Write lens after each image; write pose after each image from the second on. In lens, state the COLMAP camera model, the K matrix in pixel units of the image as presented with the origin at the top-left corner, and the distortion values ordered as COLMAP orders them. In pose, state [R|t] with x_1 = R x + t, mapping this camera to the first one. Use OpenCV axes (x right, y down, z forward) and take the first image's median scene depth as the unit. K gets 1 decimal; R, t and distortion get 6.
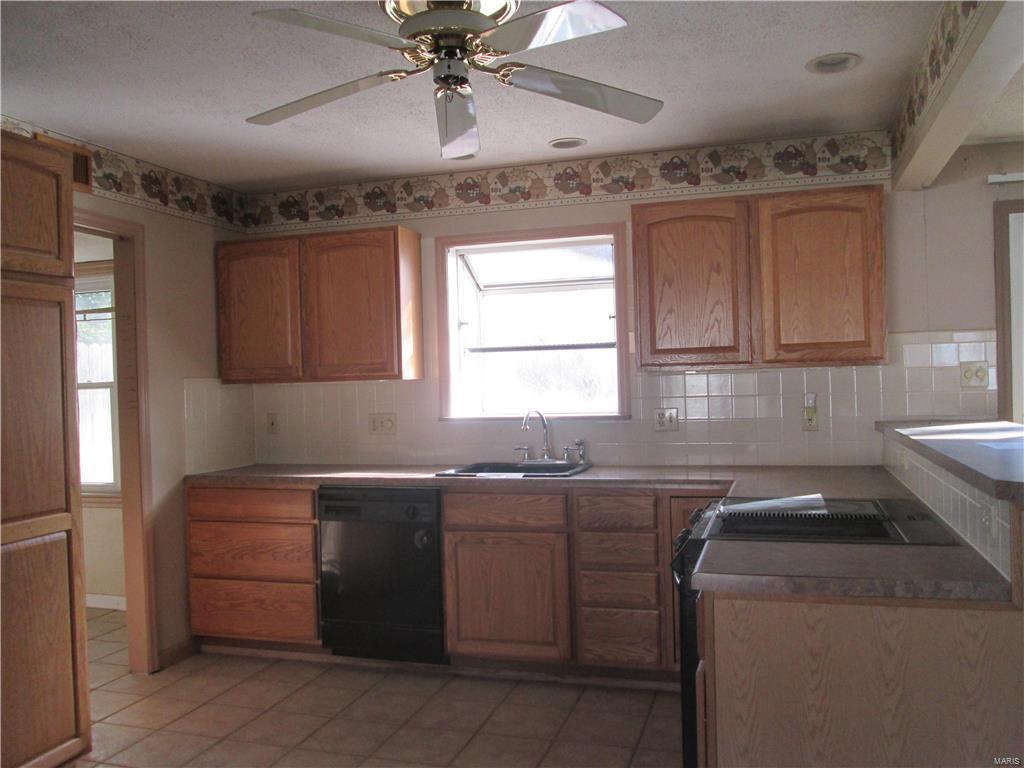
lens RADIAL K [[846.8, 0, 511.6], [0, 846.8, 389.8], [0, 0, 1]] dist [-0.050042, 0.022446]
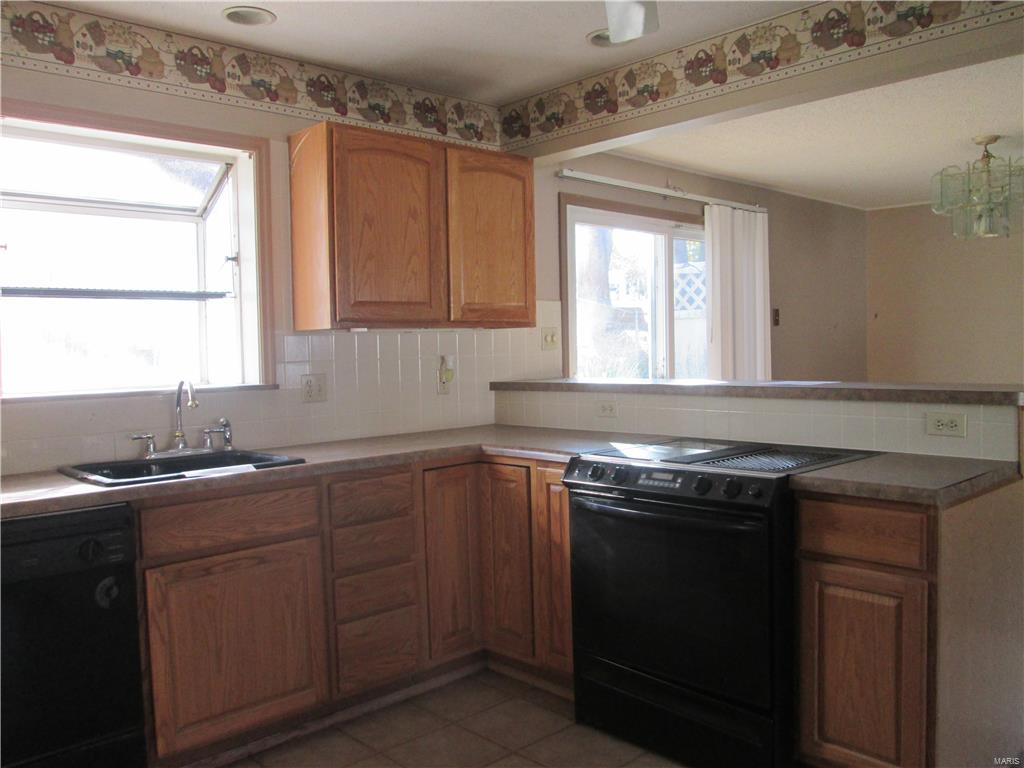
lens RADIAL K [[846.8, 0, 509.9], [0, 846.8, 380.9], [0, 0, 1]] dist [-0.050042, 0.022446]
pose [[0.498424, -0.021283, 0.866672, -0.482264], [0.015433, 0.999758, 0.015675, 0.020855], [-0.866796, 0.005563, 0.498632, 0.452621]]
